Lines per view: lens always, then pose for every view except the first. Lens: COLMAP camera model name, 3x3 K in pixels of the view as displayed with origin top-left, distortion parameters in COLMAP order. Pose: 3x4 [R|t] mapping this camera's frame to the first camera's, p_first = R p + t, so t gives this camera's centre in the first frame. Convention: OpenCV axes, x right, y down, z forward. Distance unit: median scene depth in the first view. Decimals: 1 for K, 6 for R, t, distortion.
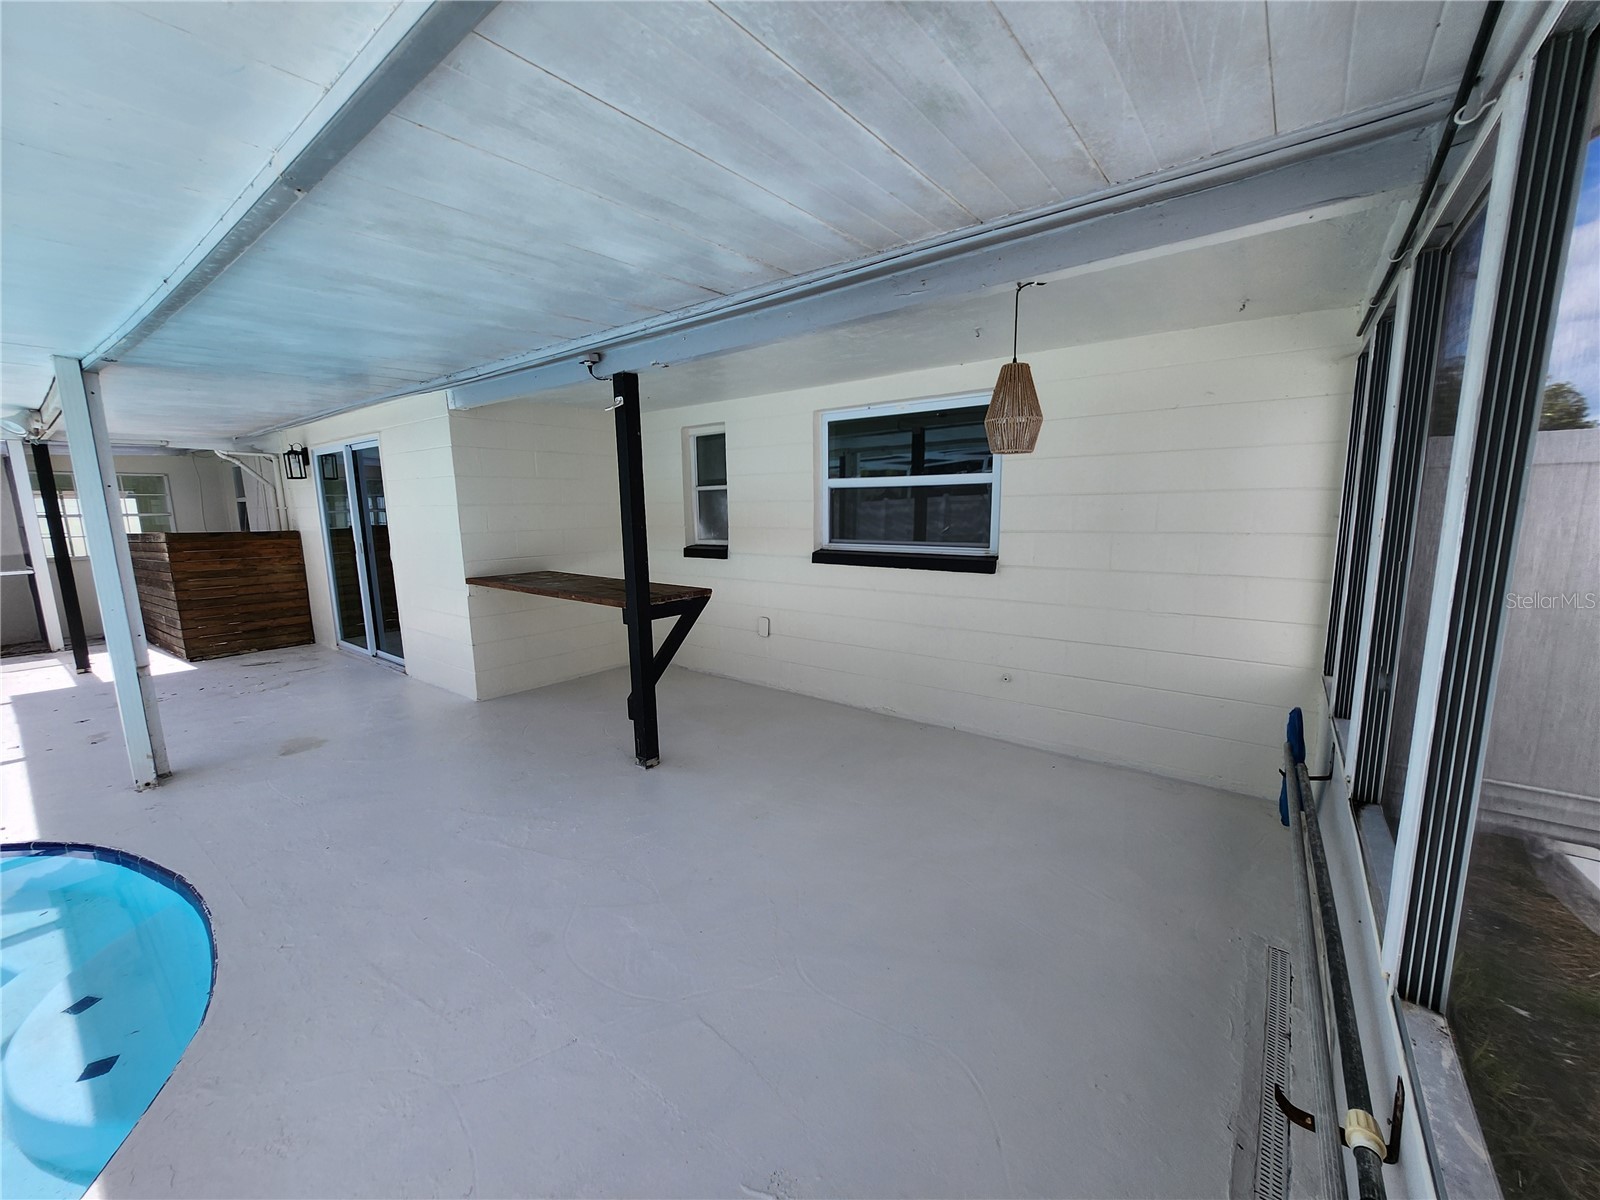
lens RADIAL K [[612.0, 0, 800.0], [0, 612.0, 600.0], [0, 0, 1]] dist [0.000877, 0.000082]
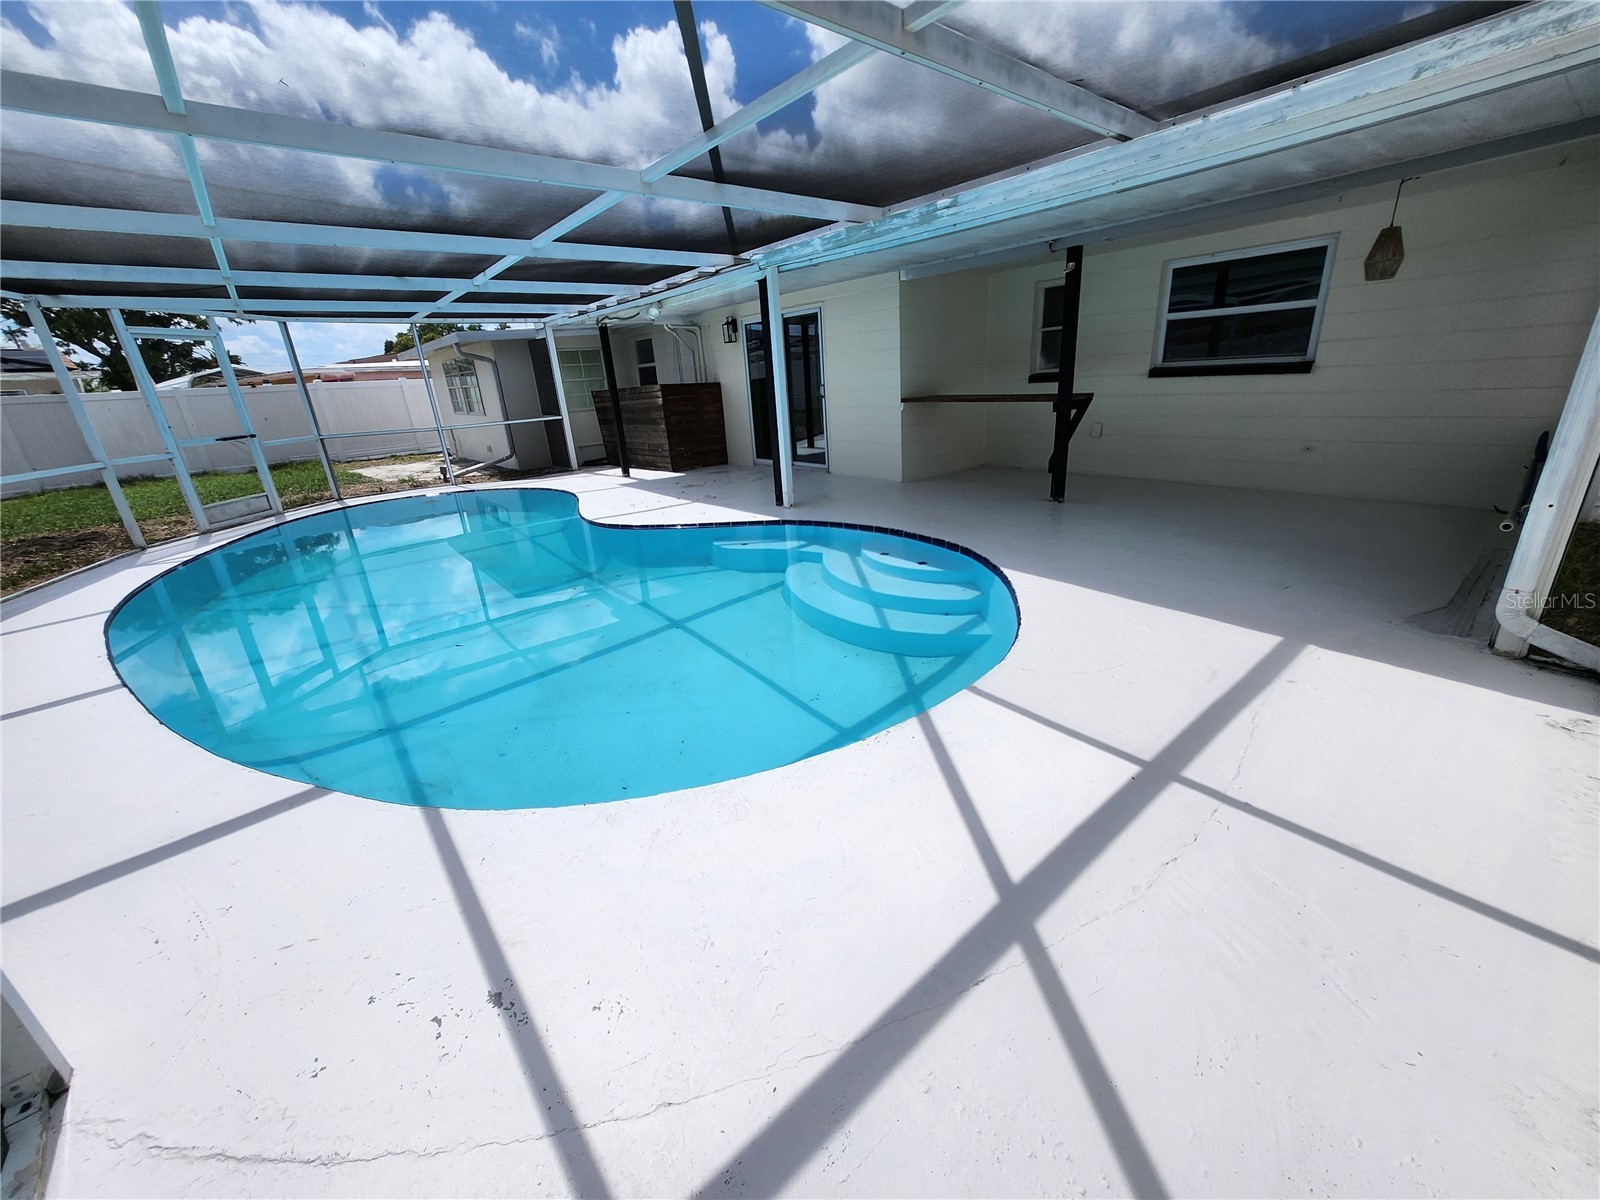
lens RADIAL K [[616.2, 0, 808.4], [0, 616.2, 605.3], [0, 0, 1]] dist [-0.009334, 0.000057]
pose [[0.971055, 0.041632, -0.235199, -0.380114], [0.007302, 0.979058, 0.203450, 0.155250], [0.238743, -0.199278, 0.950416, -0.616318]]
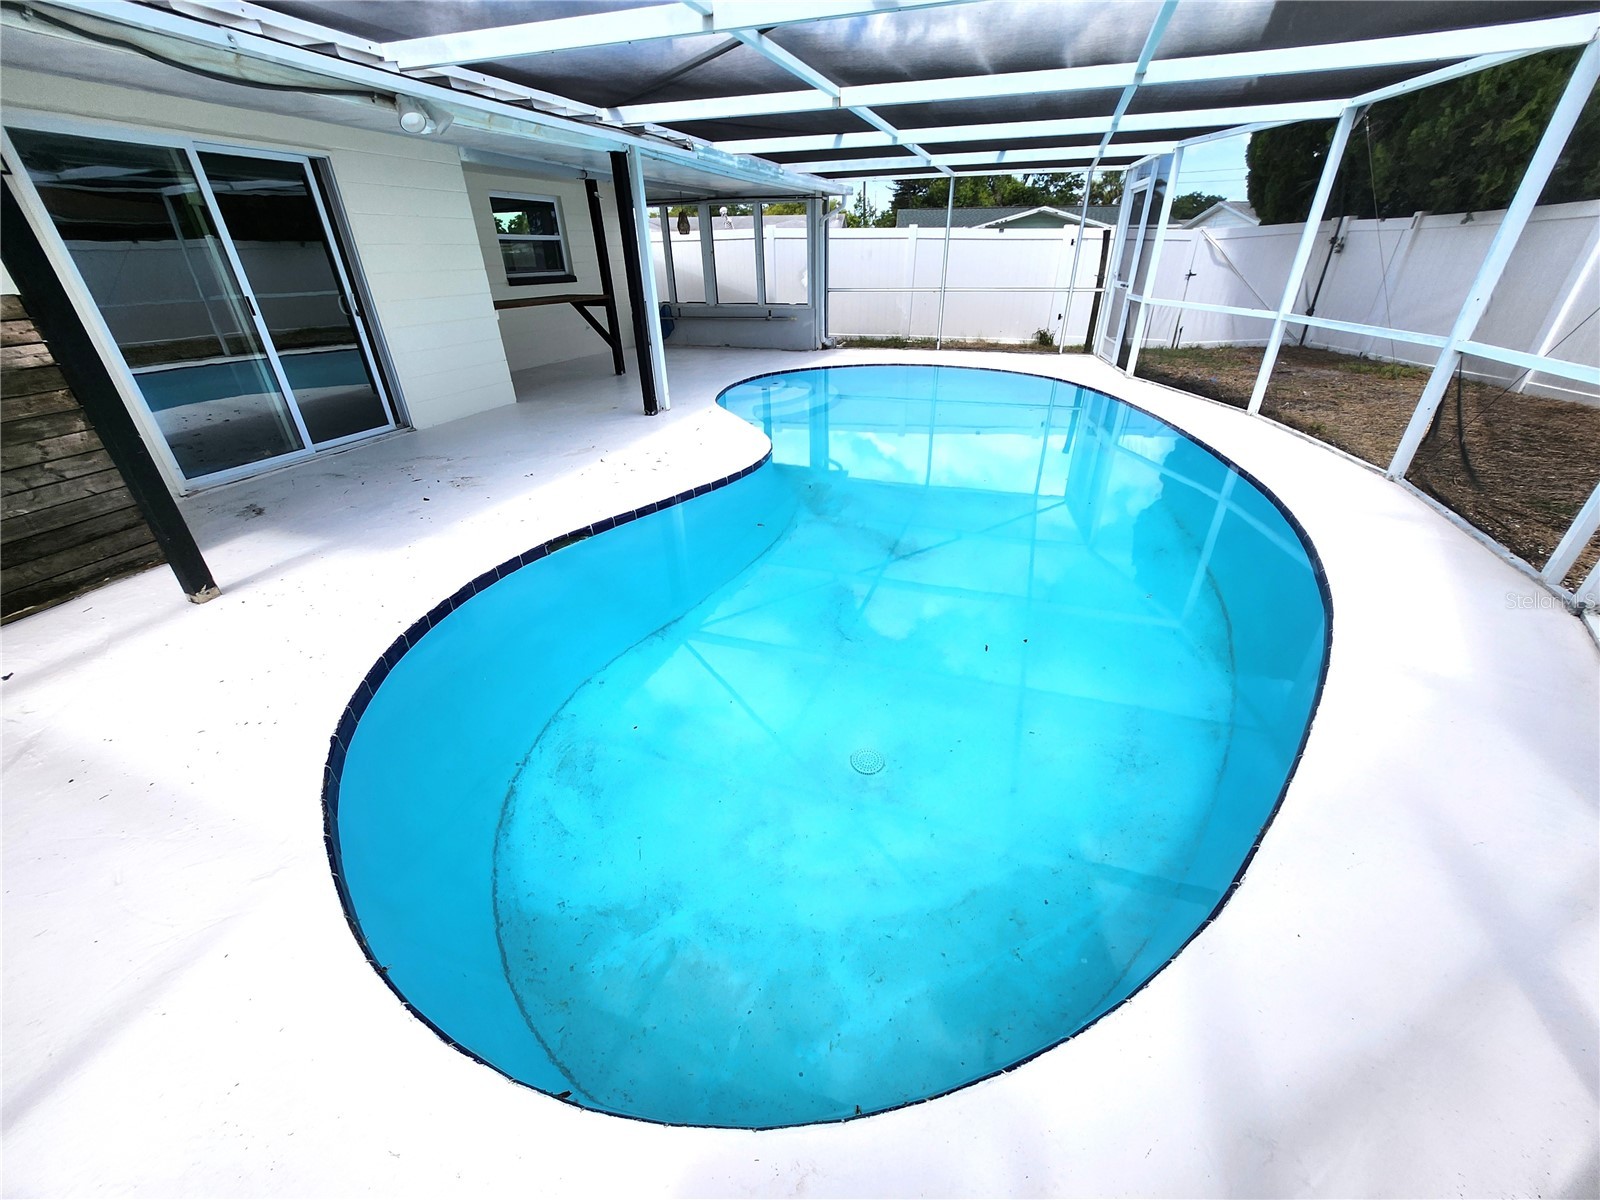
lens RADIAL K [[616.2, 0, 808.4], [0, 616.2, 605.3], [0, 0, 1]] dist [-0.009334, 0.000057]
pose [[-0.300105, -0.459581, 0.835896, -2.154031], [0.160758, 0.839388, 0.519216, -0.070110], [-0.940263, 0.290197, -0.178023, 0.776962]]
